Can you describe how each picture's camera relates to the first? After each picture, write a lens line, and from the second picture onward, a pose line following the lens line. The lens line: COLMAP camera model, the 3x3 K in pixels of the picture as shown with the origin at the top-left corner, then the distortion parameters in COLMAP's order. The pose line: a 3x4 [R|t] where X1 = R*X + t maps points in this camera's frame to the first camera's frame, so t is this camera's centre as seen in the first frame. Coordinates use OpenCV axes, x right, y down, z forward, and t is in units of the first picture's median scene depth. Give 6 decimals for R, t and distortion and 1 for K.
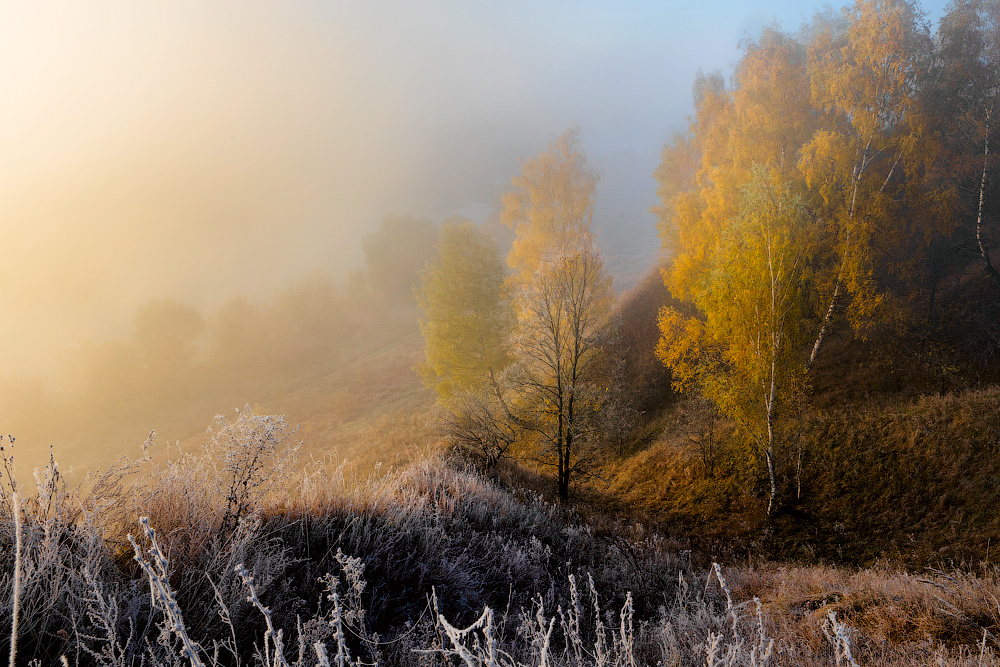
lens RADIAL K [[673.0, 0, 507.0], [0, 673.0, 330.6], [0, 0, 1]] dist [-0.026760, 0.016672]
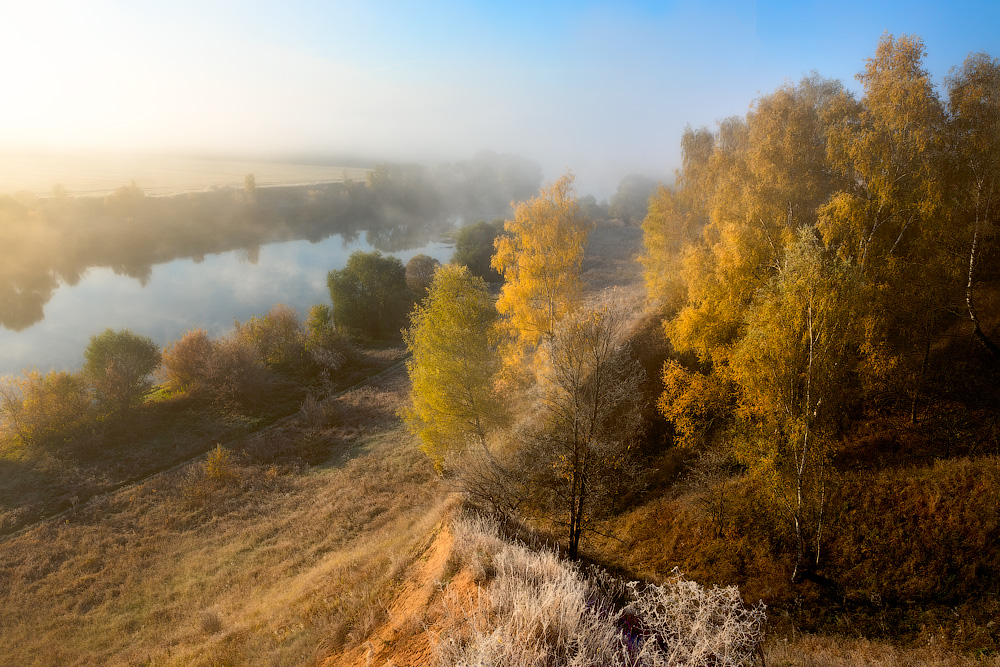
lens RADIAL K [[673.0, 0, 498.9], [0, 673.0, 331.1], [0, 0, 1]] dist [-0.026760, 0.016672]
pose [[0.997169, 0.034117, 0.067013, -0.099519], [-0.030127, 0.997763, -0.059672, -0.013779], [-0.068899, 0.057484, 0.995966, 0.039589]]
